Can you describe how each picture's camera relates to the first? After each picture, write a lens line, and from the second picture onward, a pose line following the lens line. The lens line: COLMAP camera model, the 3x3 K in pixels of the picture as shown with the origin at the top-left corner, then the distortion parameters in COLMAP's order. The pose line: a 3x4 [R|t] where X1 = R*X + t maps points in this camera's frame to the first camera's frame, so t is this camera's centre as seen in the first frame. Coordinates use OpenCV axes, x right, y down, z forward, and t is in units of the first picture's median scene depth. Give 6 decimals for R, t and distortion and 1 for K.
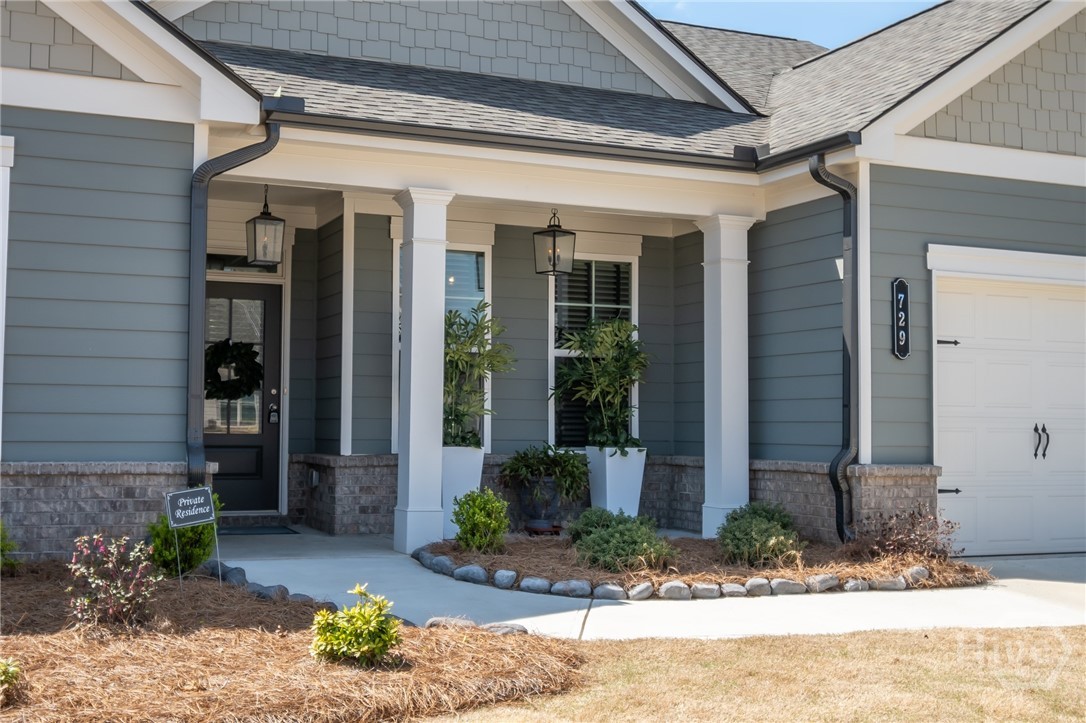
lens RADIAL K [[1226.3, 0, 541.6], [0, 1226.3, 360.8], [0, 0, 1]] dist [0.022403, 0.000000]
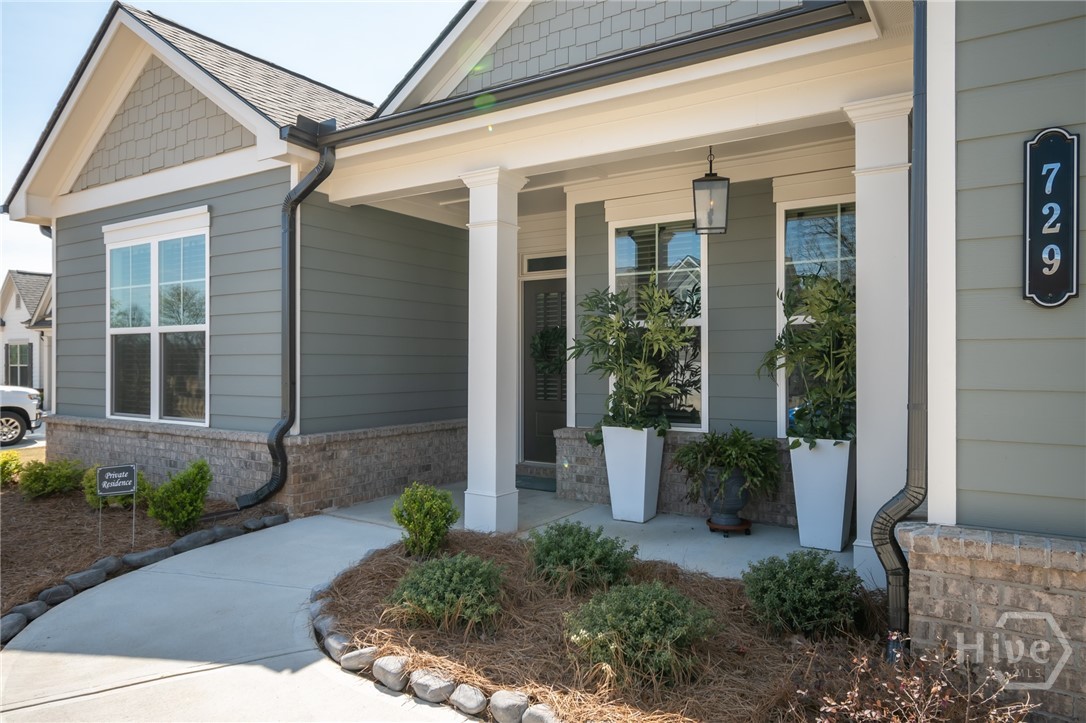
lens RADIAL K [[718.3, 0, 542.7], [0, 718.3, 364.2], [0, 0, 1]] dist [-0.022421, -0.000081]
pose [[0.559401, -0.008485, -0.828854, 0.404821], [0.049904, 0.998478, 0.023459, 0.004342], [0.827393, -0.054486, 0.558974, 0.694699]]
